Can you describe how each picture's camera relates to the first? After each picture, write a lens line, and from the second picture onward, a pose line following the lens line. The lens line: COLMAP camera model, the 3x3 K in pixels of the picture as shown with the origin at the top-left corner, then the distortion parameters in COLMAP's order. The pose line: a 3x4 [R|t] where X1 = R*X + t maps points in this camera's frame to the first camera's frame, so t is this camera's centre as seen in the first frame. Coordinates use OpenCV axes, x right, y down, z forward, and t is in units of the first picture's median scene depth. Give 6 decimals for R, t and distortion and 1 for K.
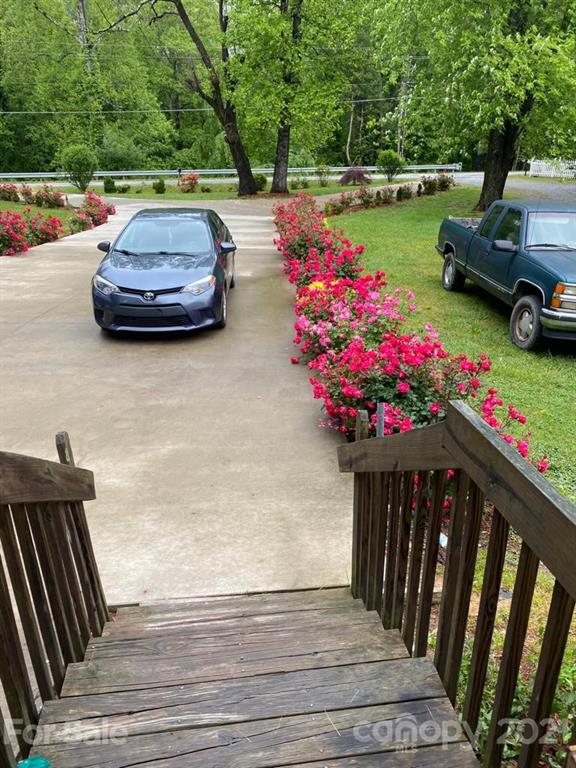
lens RADIAL K [[571.6, 0, 289.6], [0, 571.6, 386.8], [0, 0, 1]] dist [0.010845, -0.004215]
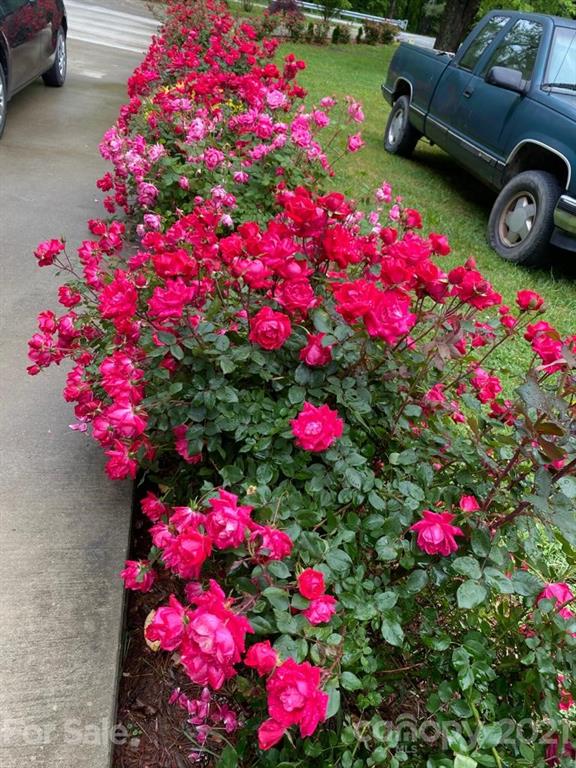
lens RADIAL K [[571.6, 0, 291.5], [0, 571.6, 383.0], [0, 0, 1]] dist [0.010845, -0.004215]
pose [[0.977450, 0.092623, 0.189770, 0.072374], [-0.130910, 0.970932, 0.200386, -0.029478], [-0.165693, -0.220710, 0.961162, 0.395037]]
